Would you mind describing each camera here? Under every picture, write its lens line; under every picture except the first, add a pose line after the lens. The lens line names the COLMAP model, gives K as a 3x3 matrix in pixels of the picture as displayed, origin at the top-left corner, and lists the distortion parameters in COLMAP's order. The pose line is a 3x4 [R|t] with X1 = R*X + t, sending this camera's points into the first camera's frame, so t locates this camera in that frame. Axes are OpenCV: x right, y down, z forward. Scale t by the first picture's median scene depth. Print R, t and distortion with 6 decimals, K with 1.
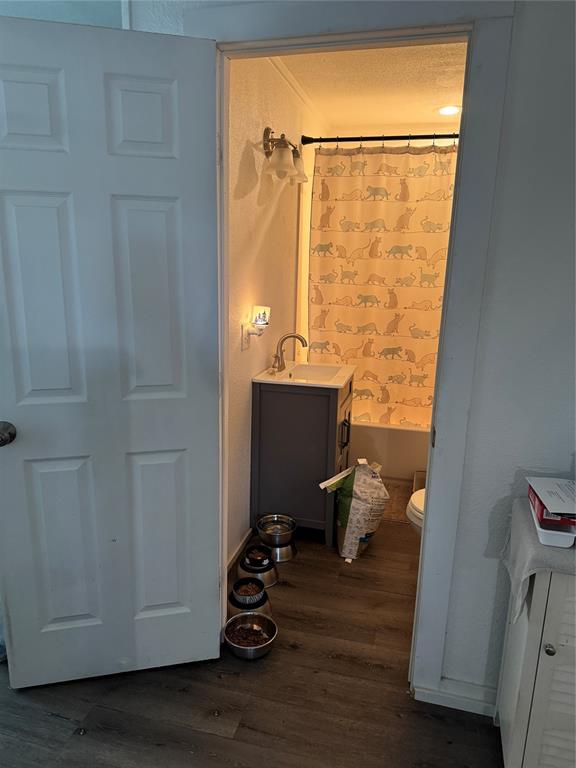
lens RADIAL K [[535.5, 0, 286.0], [0, 535.5, 386.2], [0, 0, 1]] dist [0.066846, -0.087258]
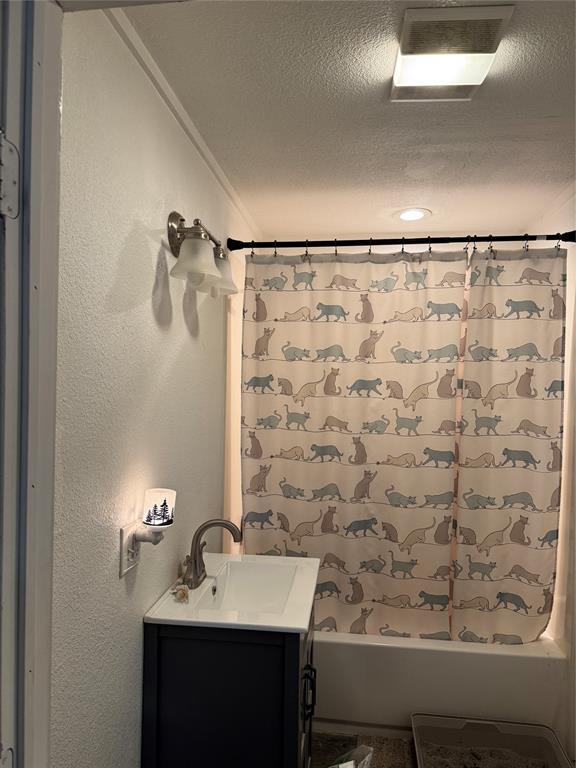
lens RADIAL K [[535.5, 0, 290.8], [0, 535.5, 388.8], [0, 0, 1]] dist [0.066846, -0.087258]
pose [[0.990476, -0.011201, 0.137230, 0.011058], [0.040773, 0.975844, -0.214630, -0.095906], [-0.131511, 0.218181, 0.967007, 0.310419]]
